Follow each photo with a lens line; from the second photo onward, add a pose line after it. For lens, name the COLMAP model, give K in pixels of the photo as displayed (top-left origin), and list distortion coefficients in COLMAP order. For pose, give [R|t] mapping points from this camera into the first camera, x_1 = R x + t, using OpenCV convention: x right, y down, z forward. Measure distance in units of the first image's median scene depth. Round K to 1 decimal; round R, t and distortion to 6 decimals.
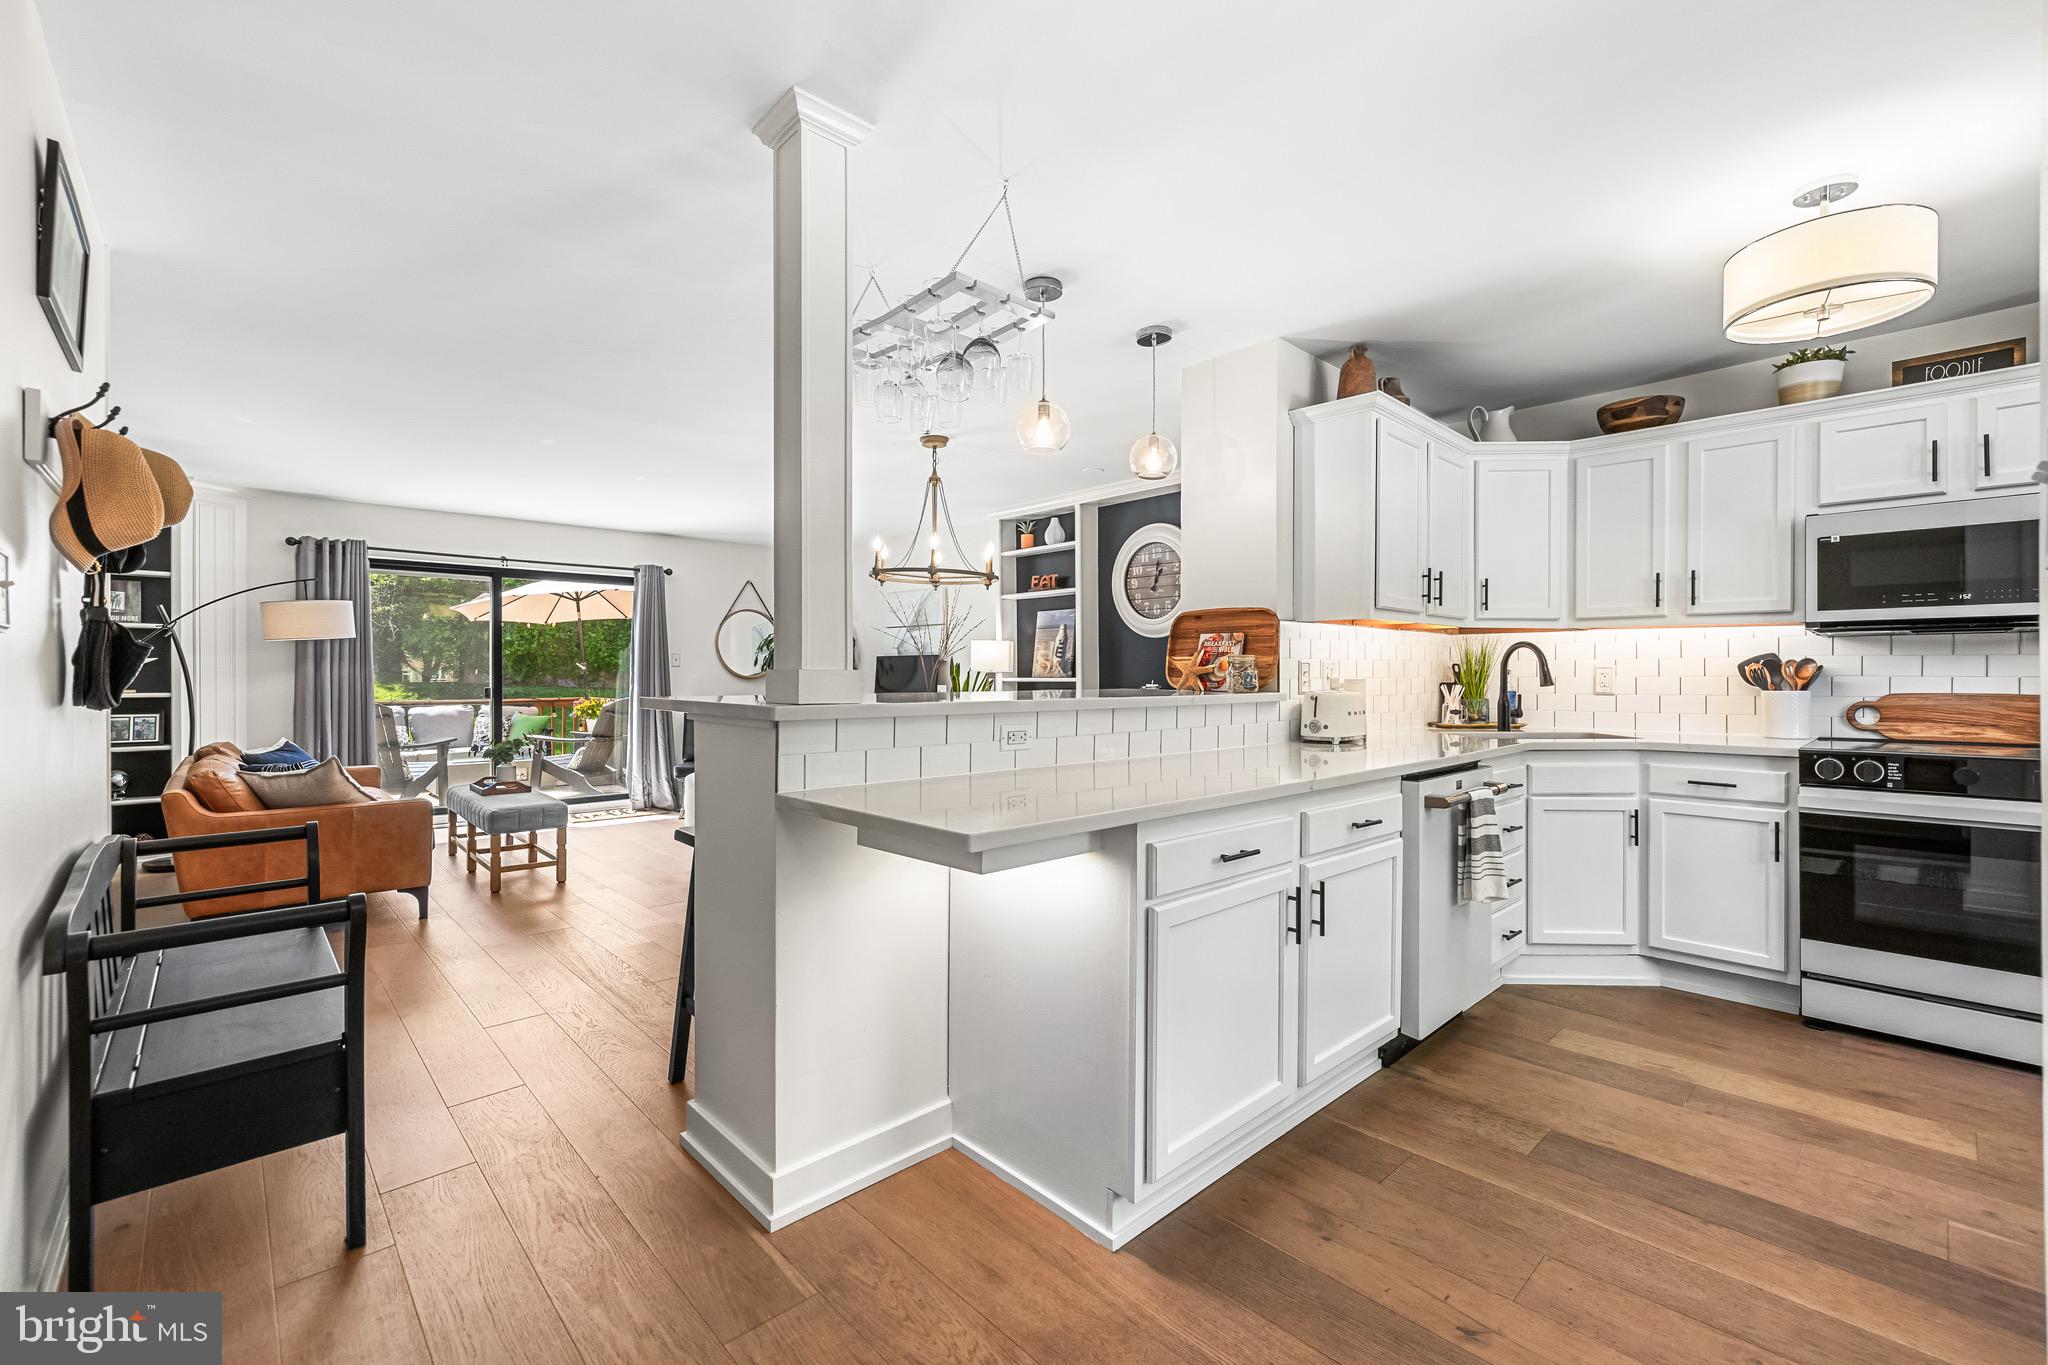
lens RADIAL K [[862.3, 0, 1027.3], [0, 862.3, 675.4], [0, 0, 1]] dist [-0.000784, 0.001171]
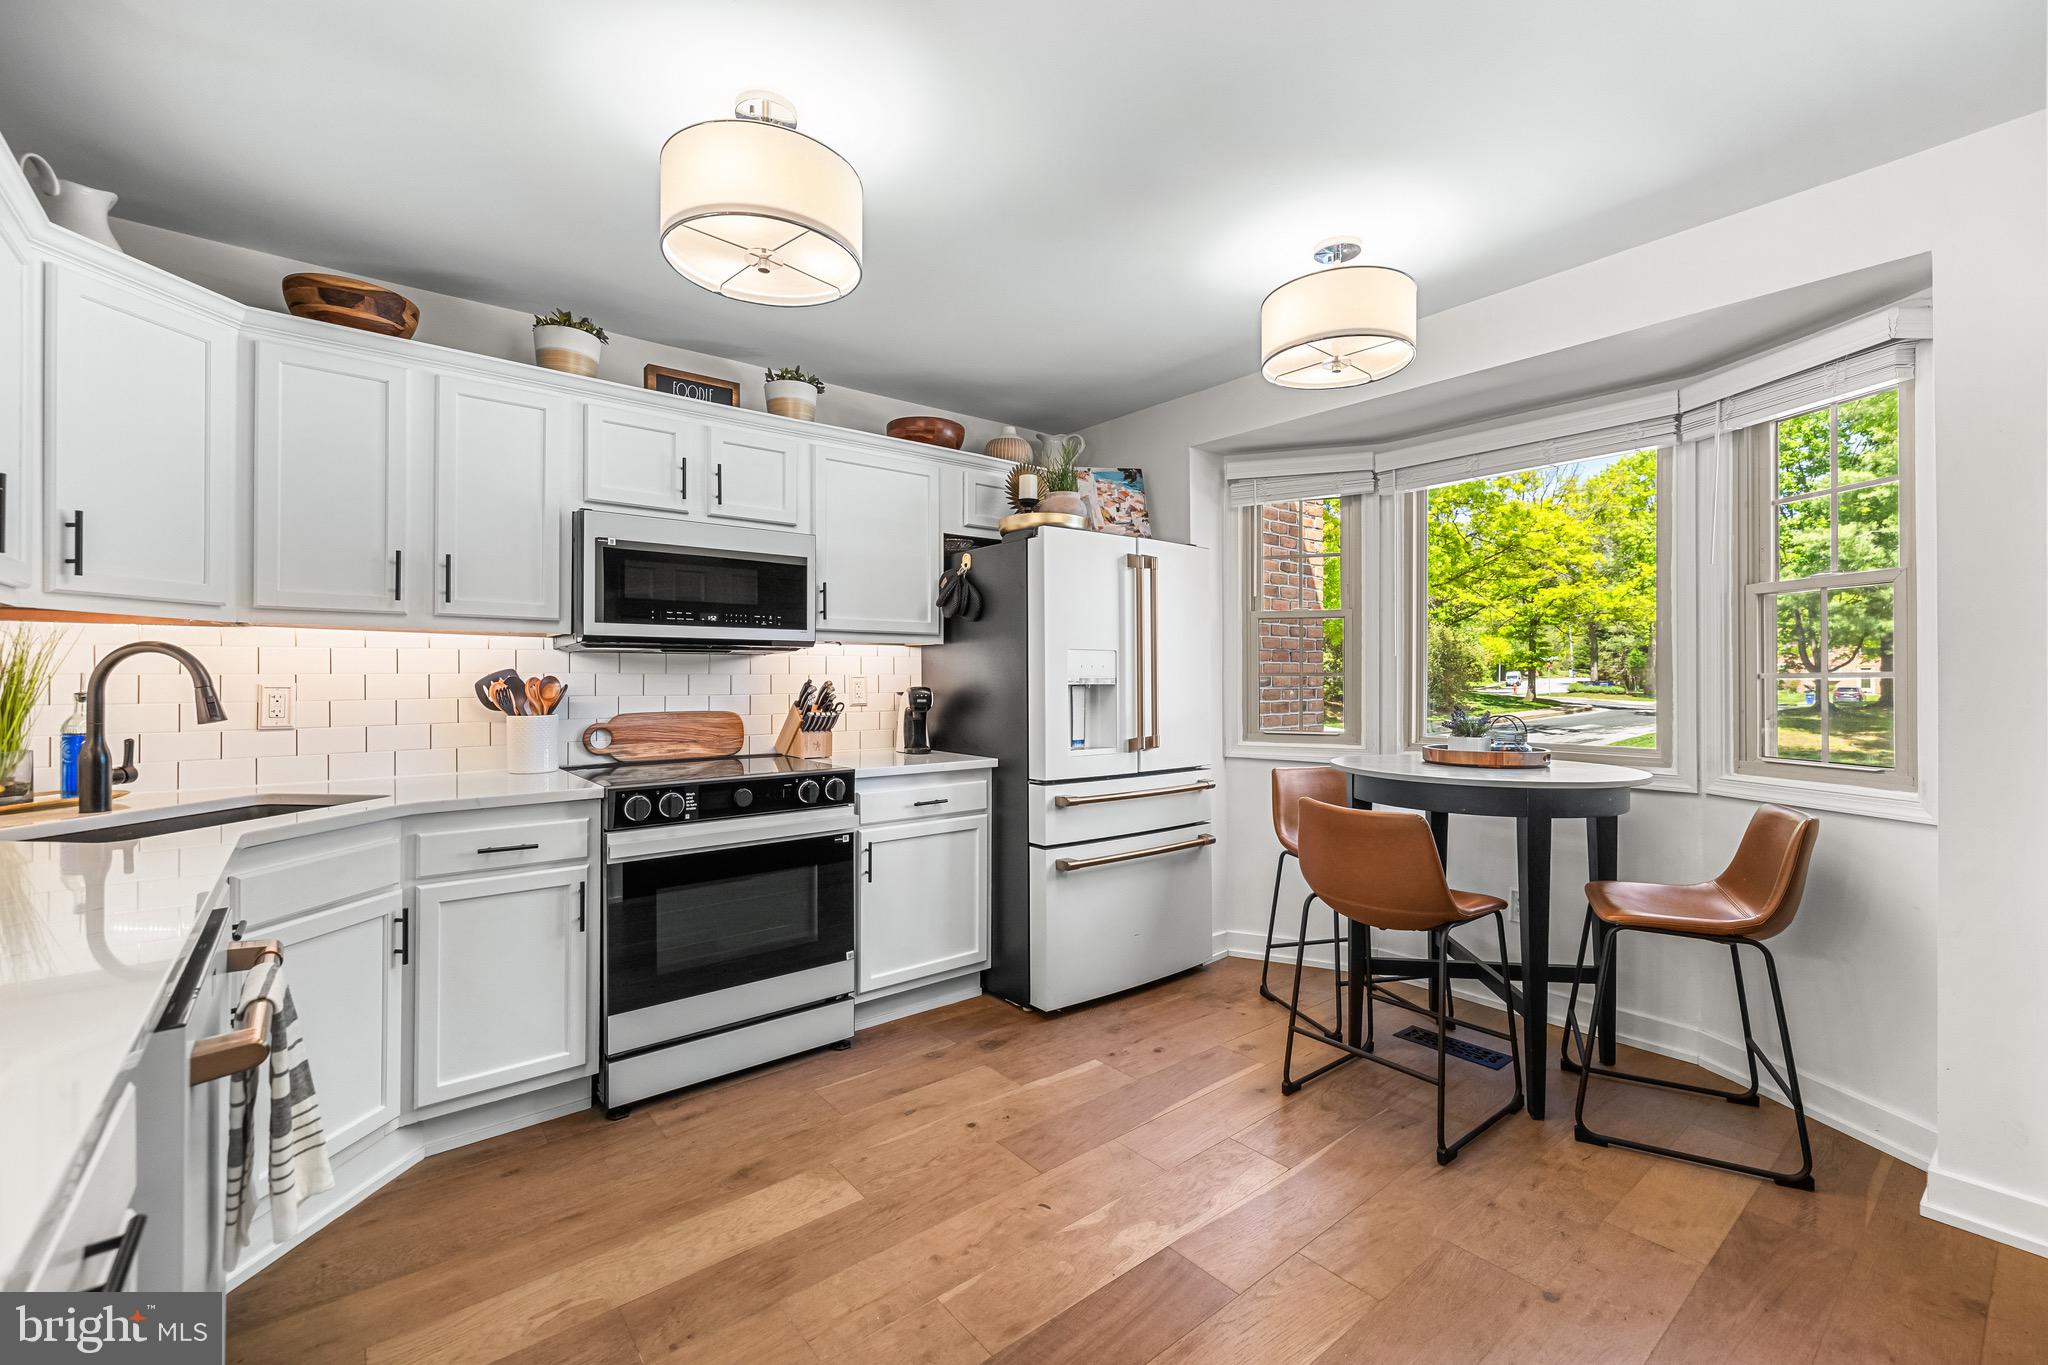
lens RADIAL K [[862.3, 0, 1031.1], [0, 862.3, 674.7], [0, 0, 1]] dist [-0.000784, 0.001171]
pose [[0.066693, 0.002081, 0.997771, 0.088582], [0.000423, 0.999998, -0.002114, -0.020214], [-0.997773, 0.000563, 0.066692, 0.492494]]
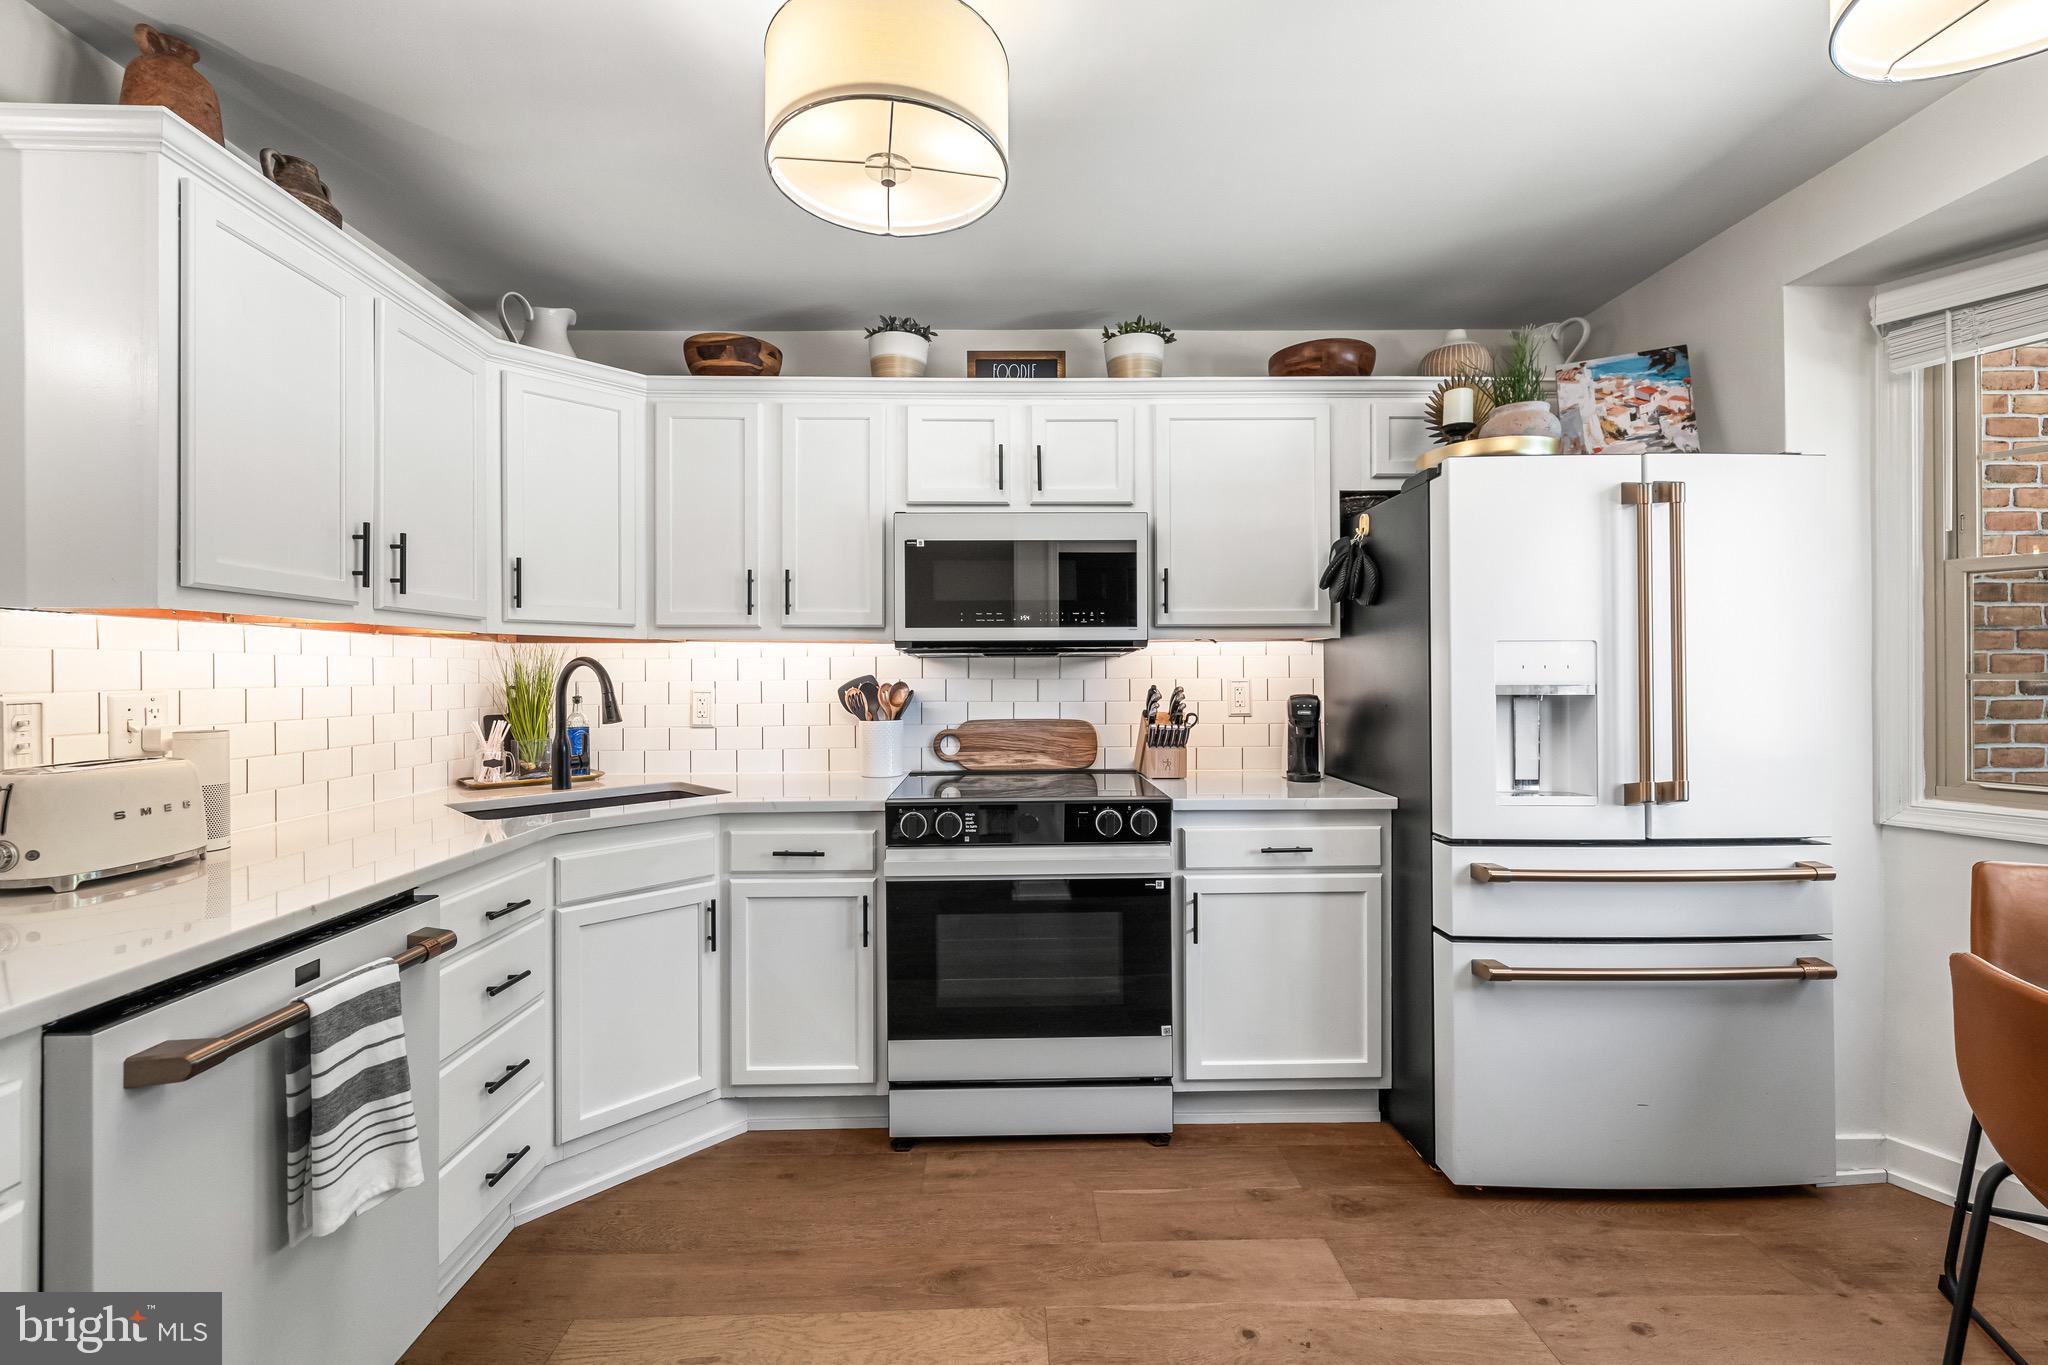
lens RADIAL K [[862.3, 0, 1014.0], [0, 862.3, 676.6], [0, 0, 1]] dist [-0.000784, 0.001171]
pose [[0.672532, -0.005111, 0.740050, 0.356777], [0.004744, 0.999985, 0.002595, -0.028197], [-0.740053, 0.001765, 0.672546, 0.348990]]
